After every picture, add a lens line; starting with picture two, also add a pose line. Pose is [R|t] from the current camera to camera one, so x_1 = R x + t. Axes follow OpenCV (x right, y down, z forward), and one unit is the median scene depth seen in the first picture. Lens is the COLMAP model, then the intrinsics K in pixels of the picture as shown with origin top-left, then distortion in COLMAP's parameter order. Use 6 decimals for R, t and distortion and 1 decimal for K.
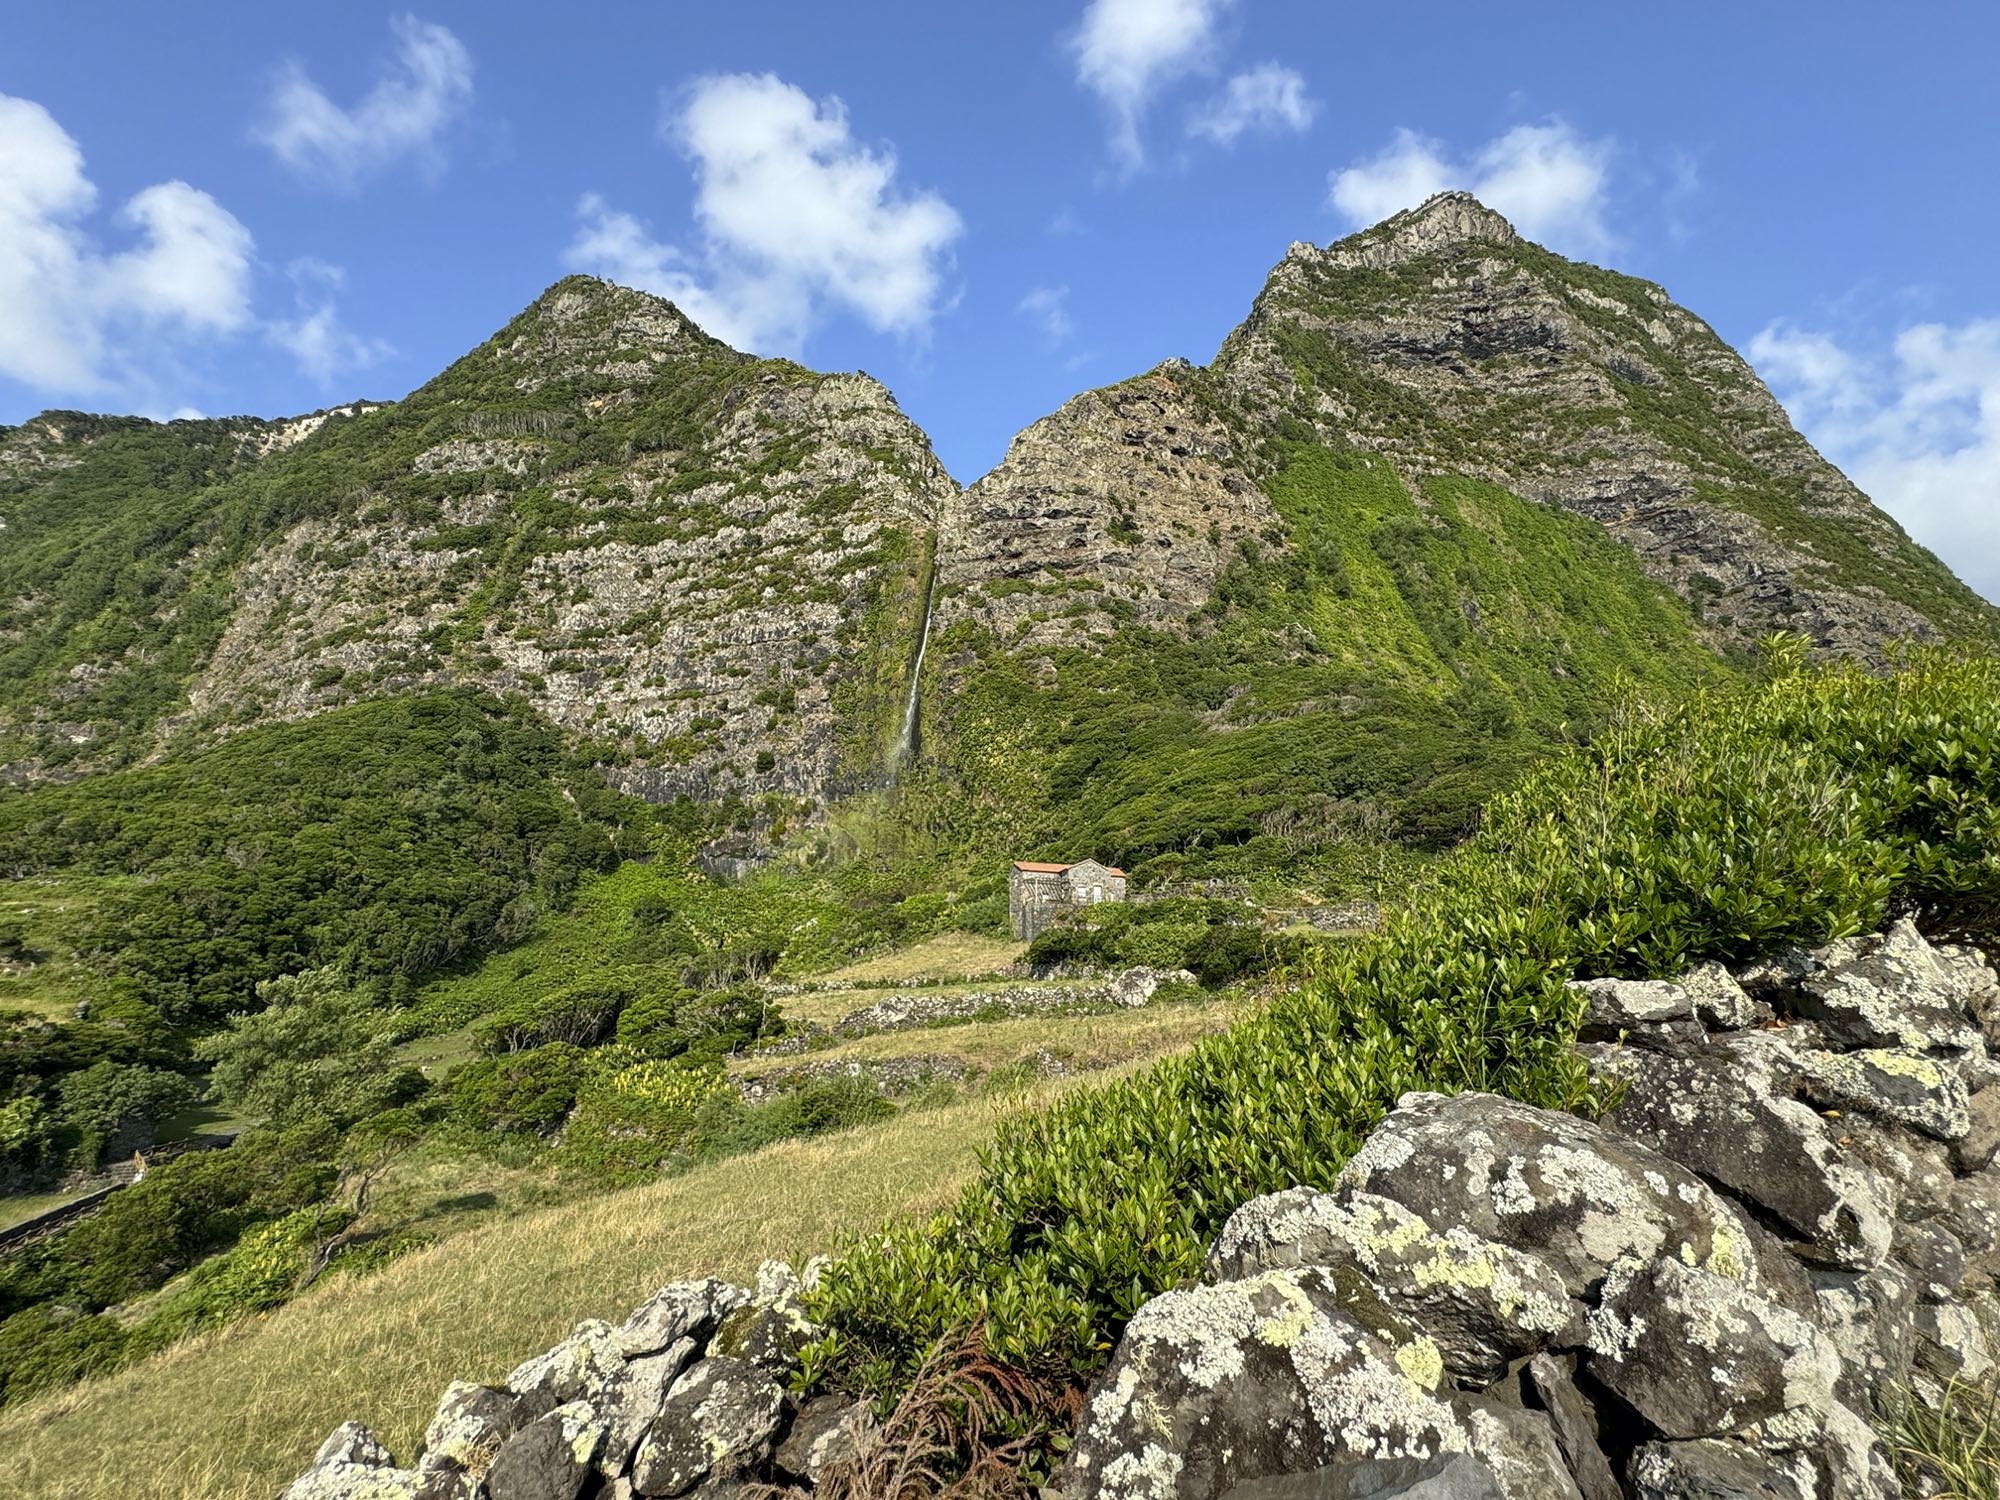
lens RADIAL K [[1007.4, 0, 997.3], [0, 1007.4, 747.1], [0, 0, 1]] dist [-0.000372, -0.000413]
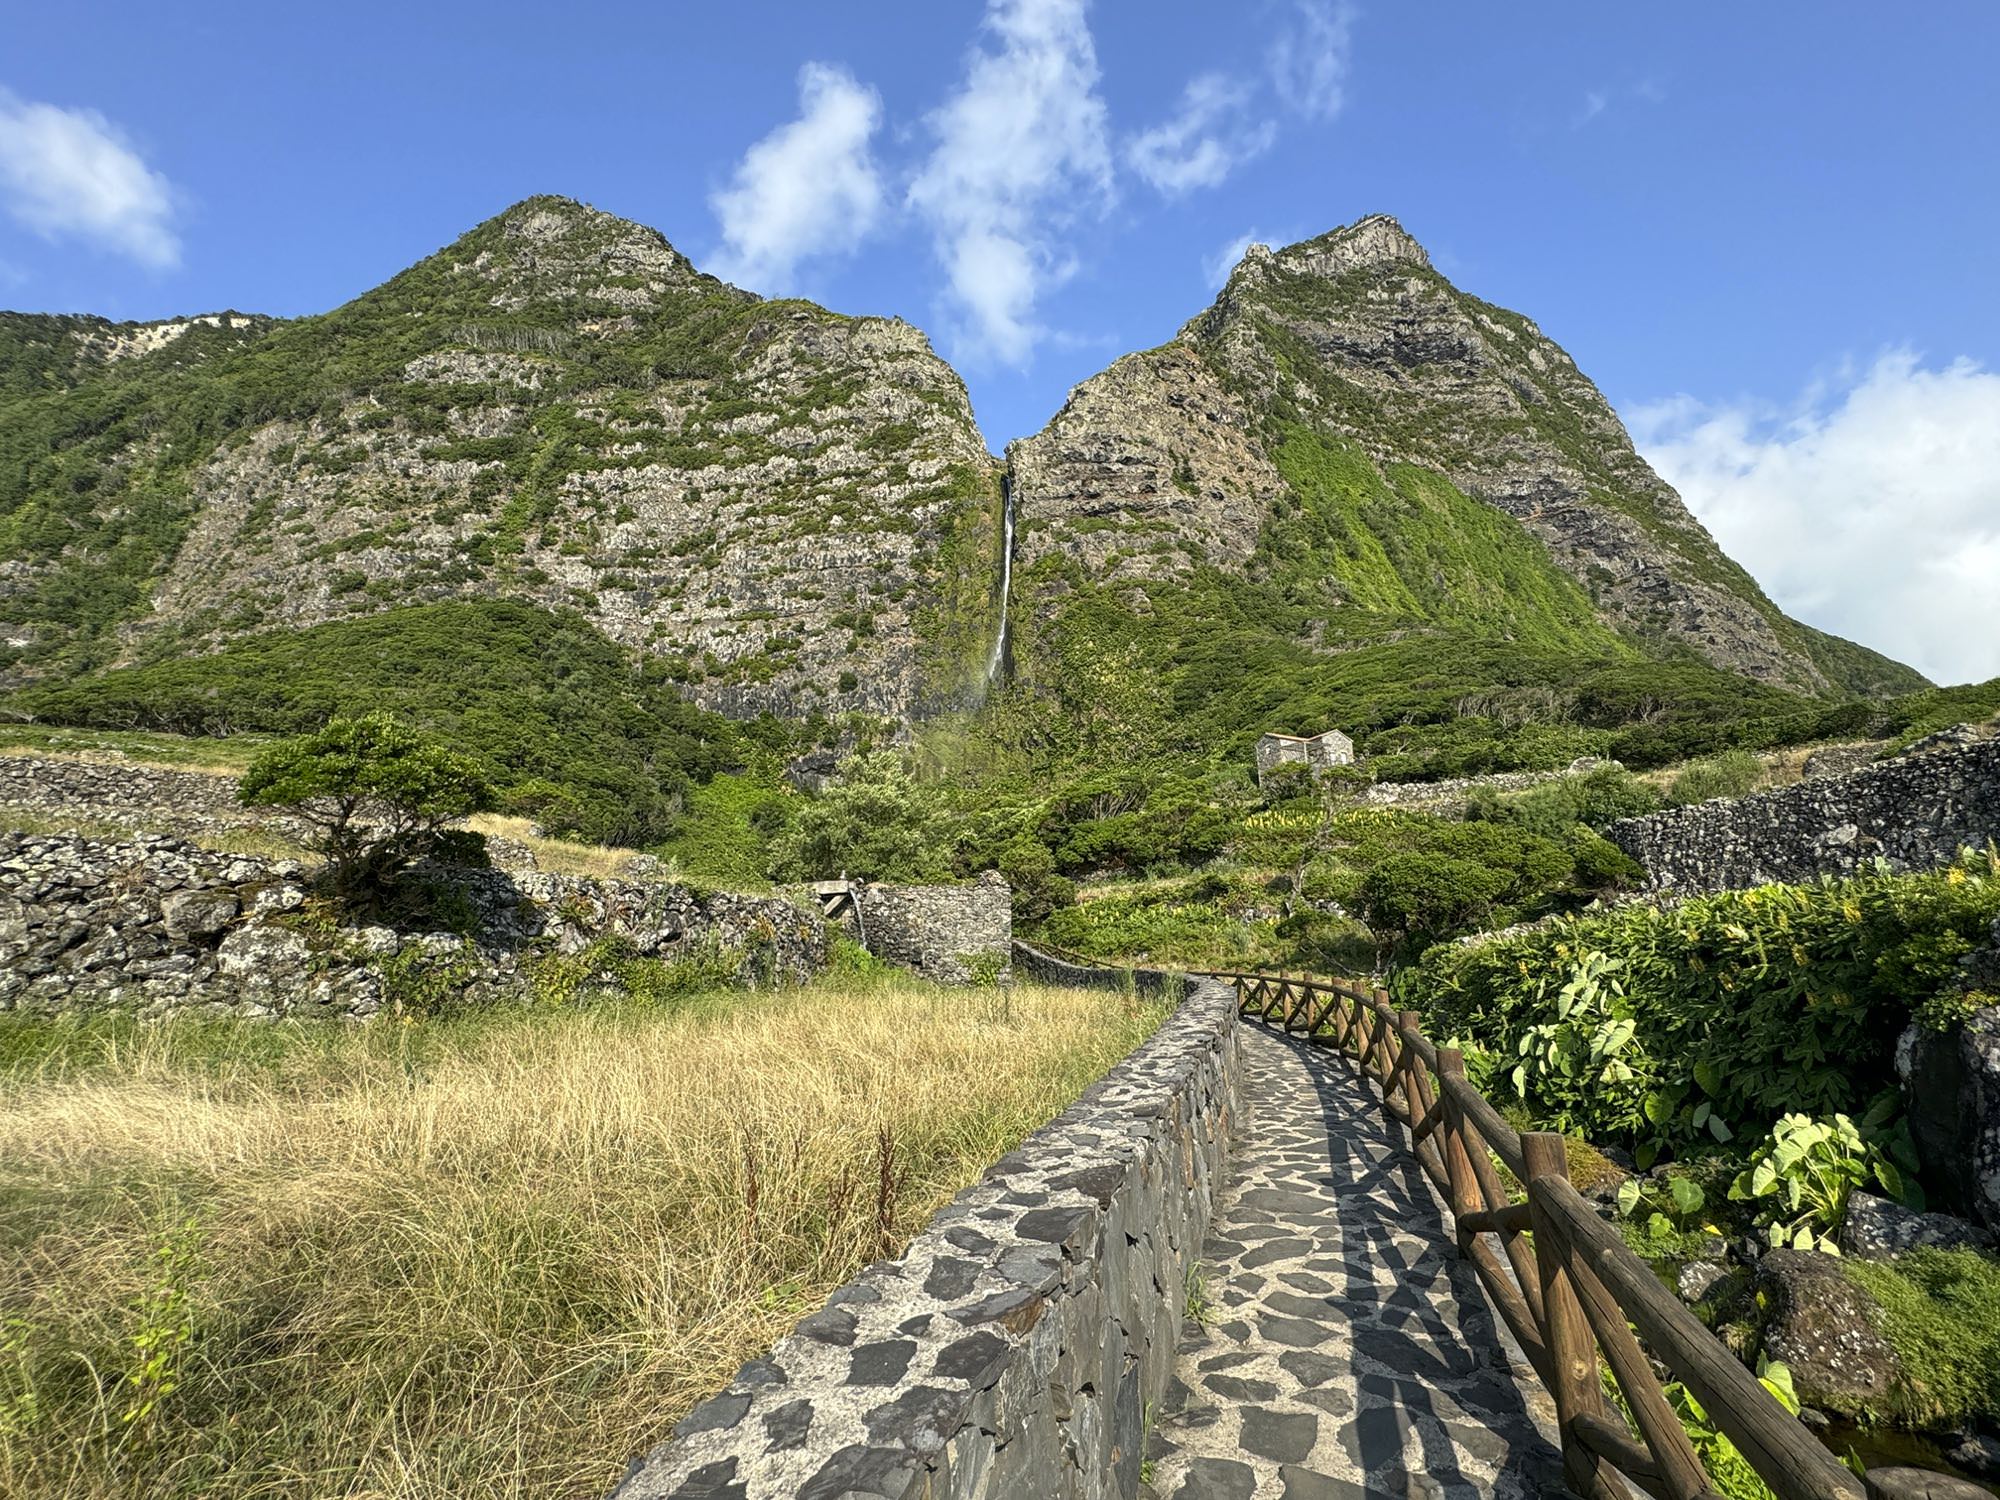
lens RADIAL K [[1007.4, 0, 980.0], [0, 1007.4, 747.5], [0, 0, 1]] dist [-0.000372, -0.000413]
pose [[0.984914, 0.025194, 0.171202, -0.227060], [-0.025793, 0.999666, 0.001273, 0.063655], [-0.171113, -0.005670, 0.985235, -0.026848]]
